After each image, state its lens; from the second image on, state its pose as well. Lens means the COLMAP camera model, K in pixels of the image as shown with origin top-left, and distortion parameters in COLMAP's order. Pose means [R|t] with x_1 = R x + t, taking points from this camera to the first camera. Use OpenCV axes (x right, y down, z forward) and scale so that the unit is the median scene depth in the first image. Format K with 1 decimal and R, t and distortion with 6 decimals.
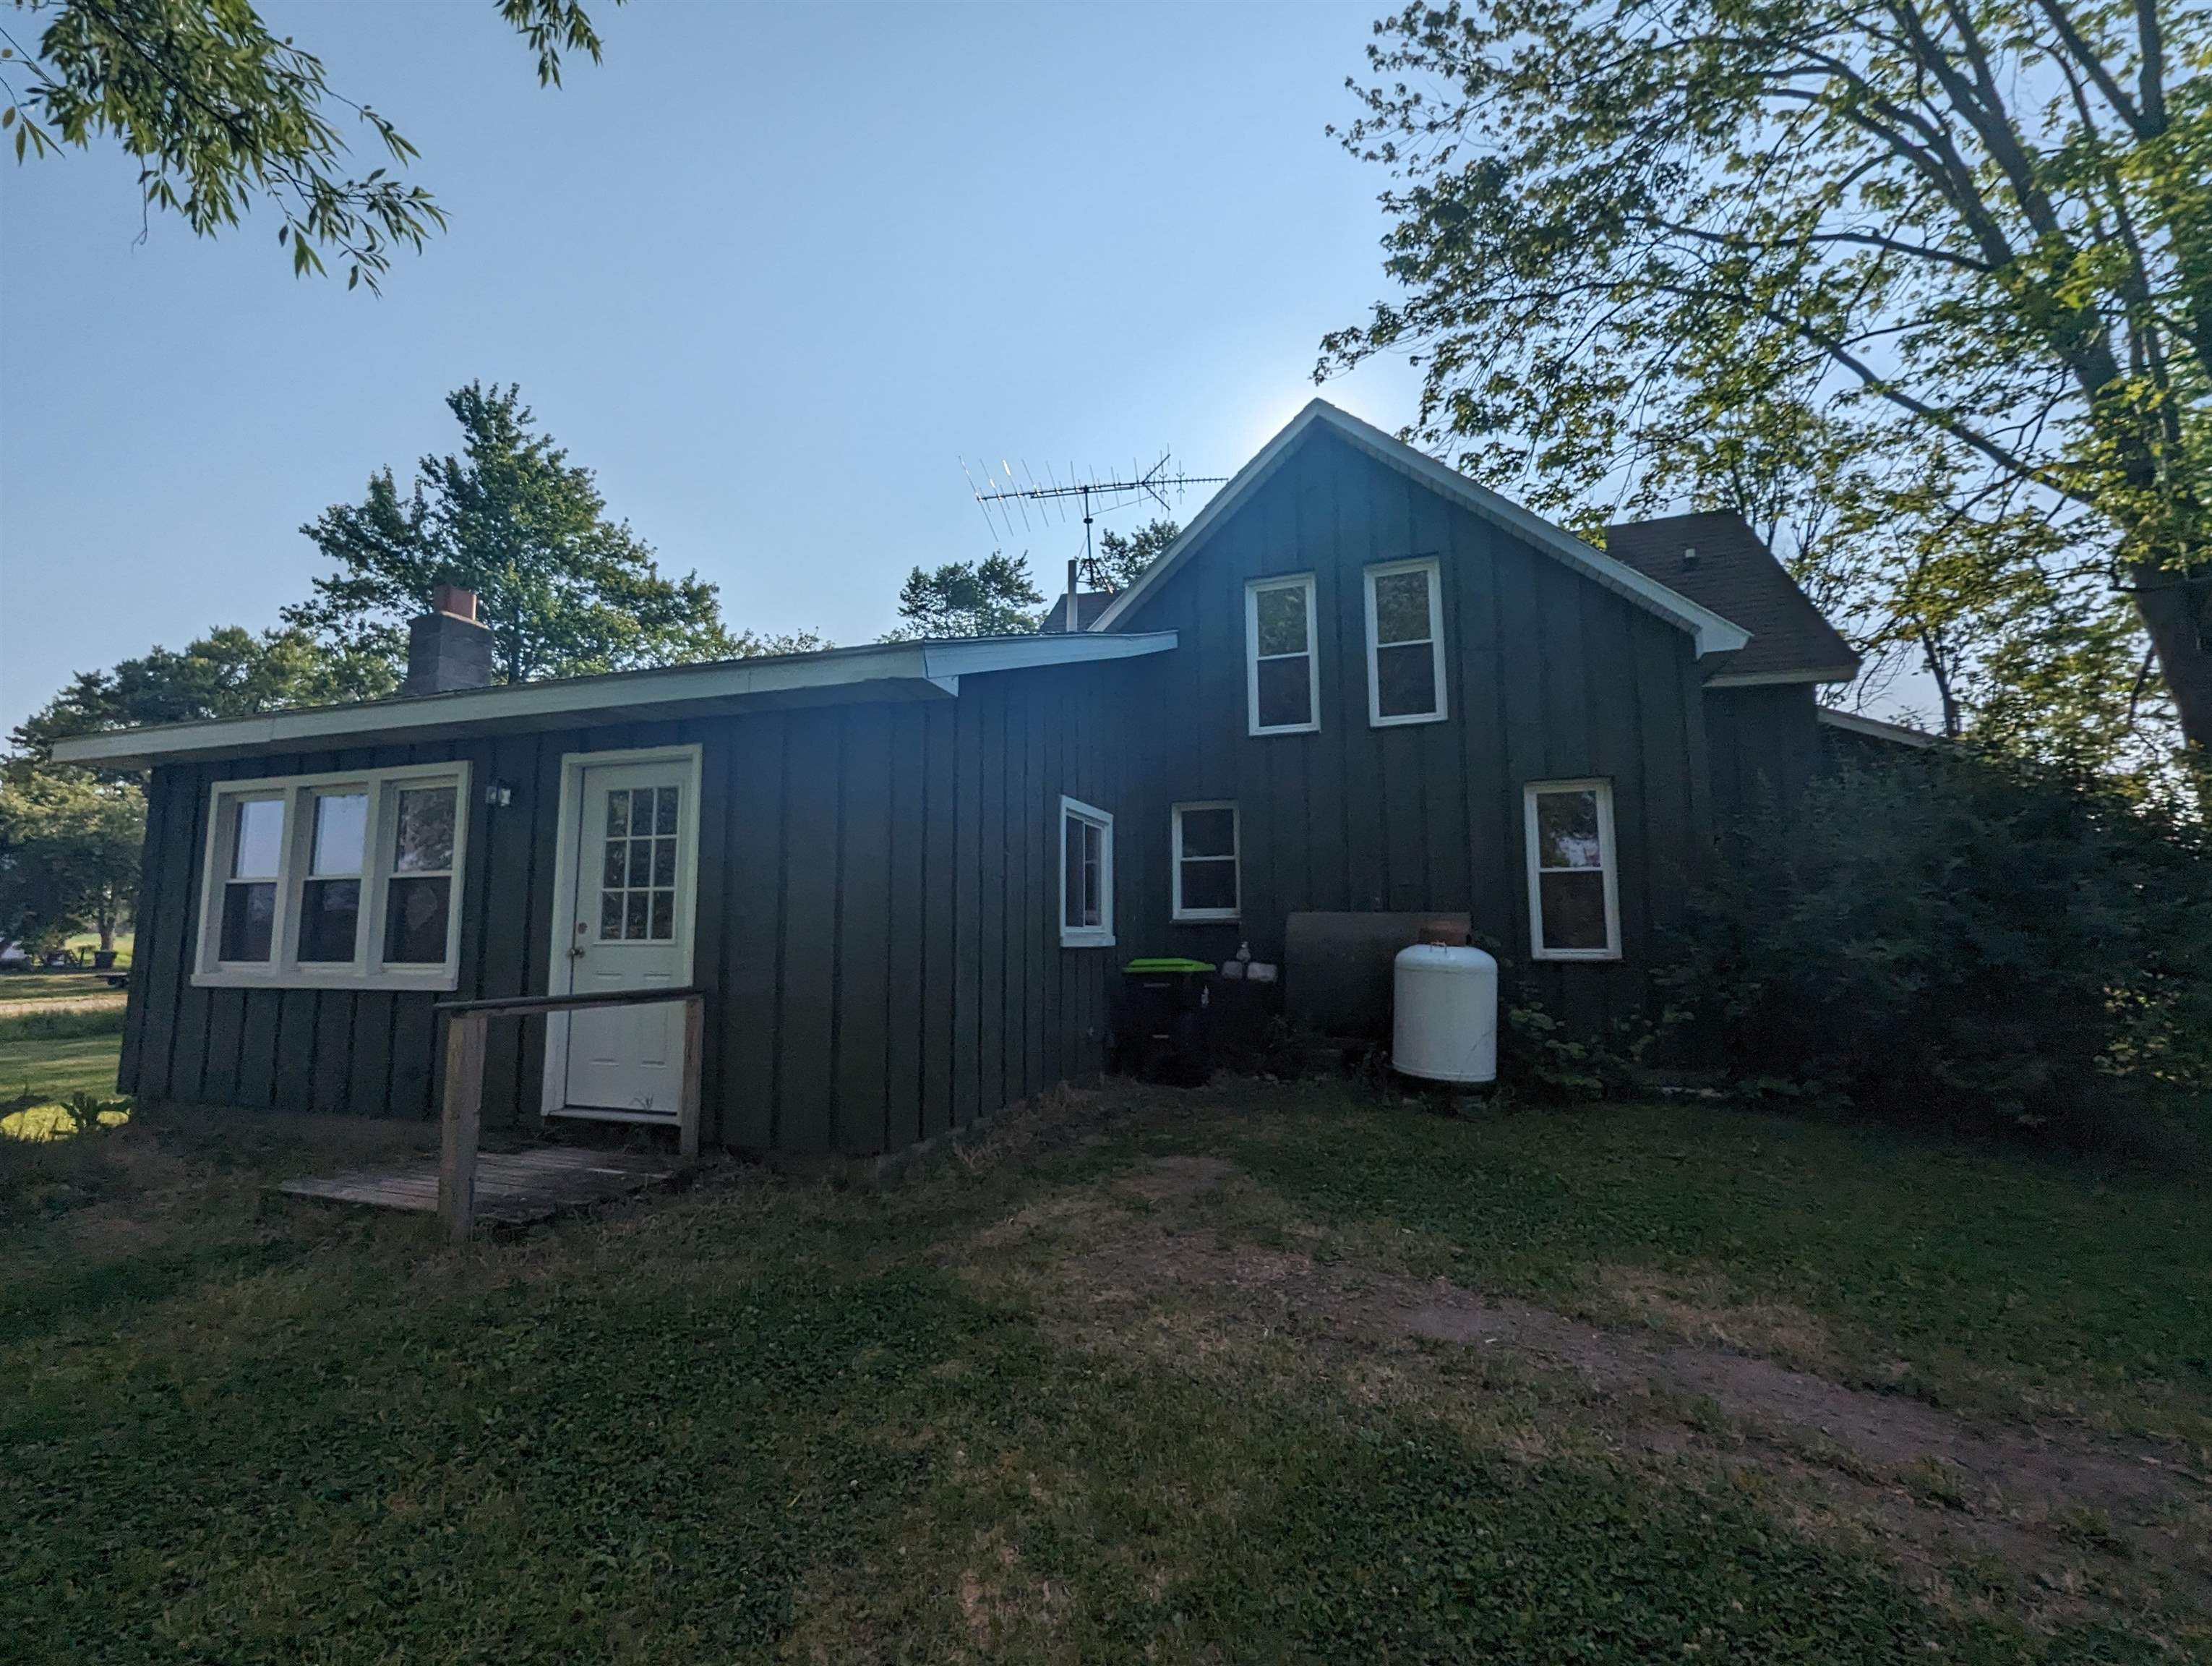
lens RADIAL K [[920.8, 0, 1102.4], [0, 920.8, 840.7], [0, 0, 1]] dist [0.004345, -0.000282]
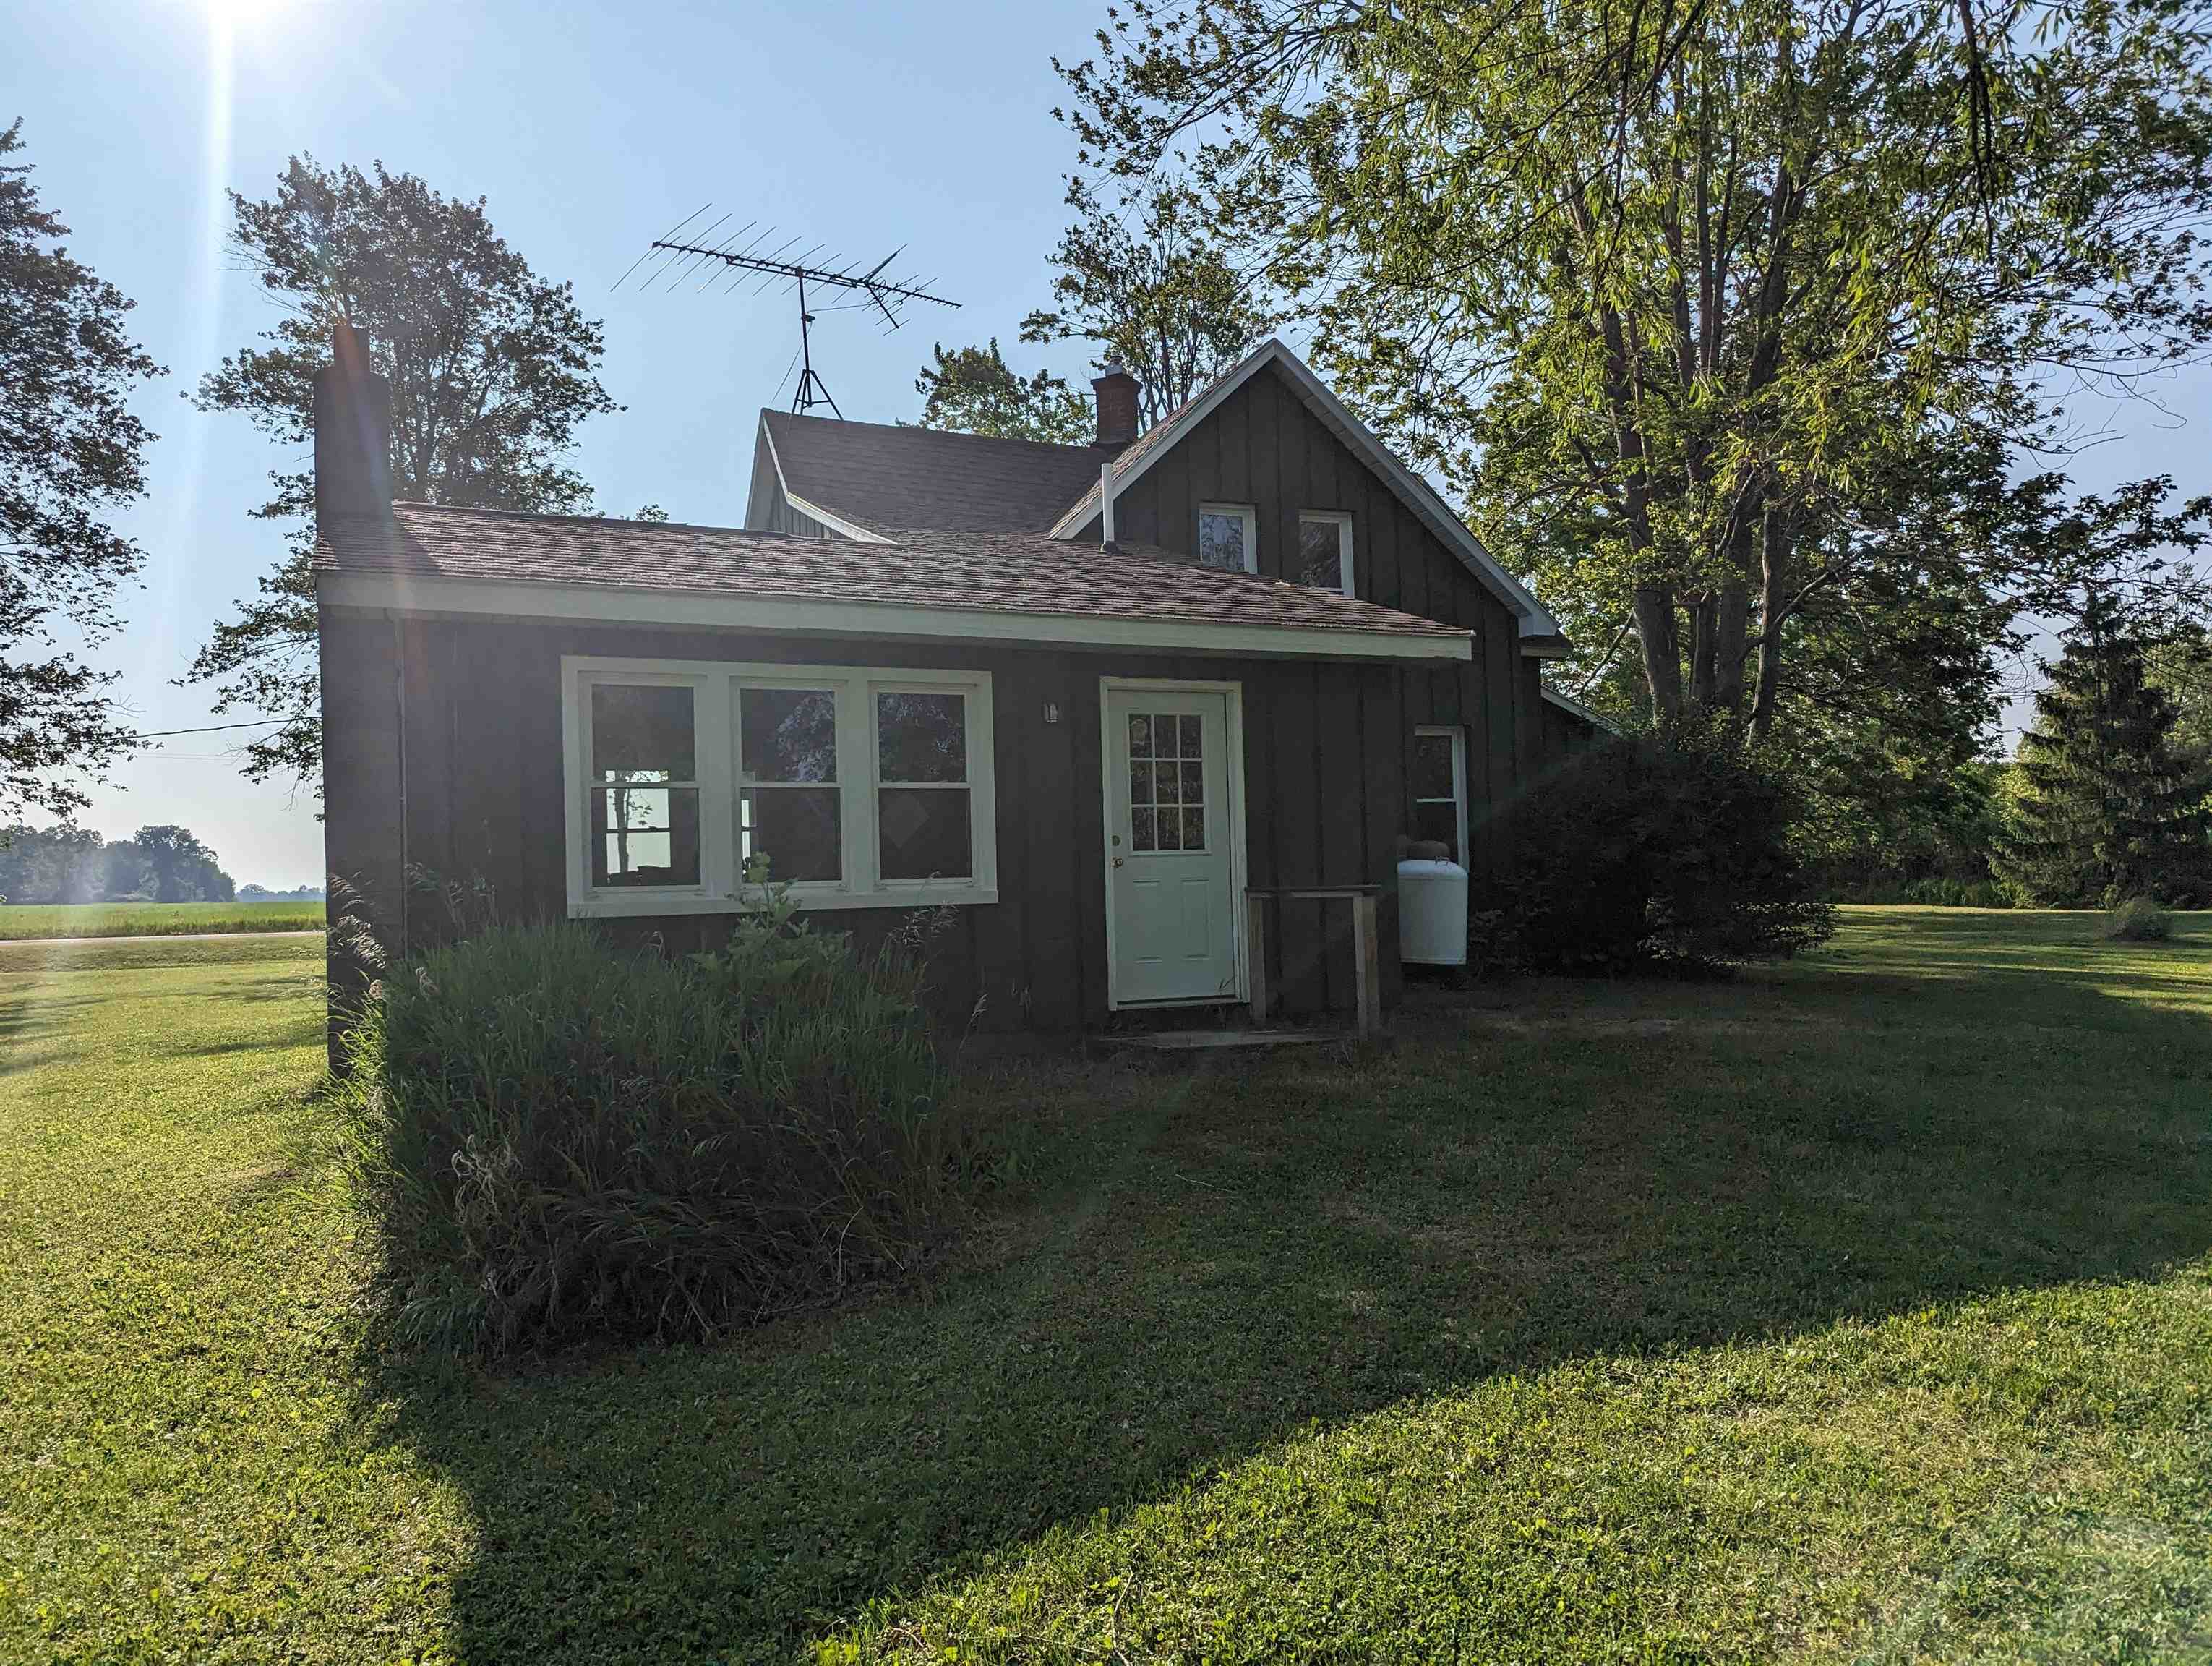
lens RADIAL K [[1554.2, 0, 1104.3], [0, 1554.2, 880.1], [0, 0, 1]] dist [0.077638, 0.000238]
pose [[0.724188, -0.017191, 0.689388, -1.780468], [-0.043893, 0.996513, 0.070958, 0.011620], [-0.688204, -0.081646, 0.720908, -0.295291]]
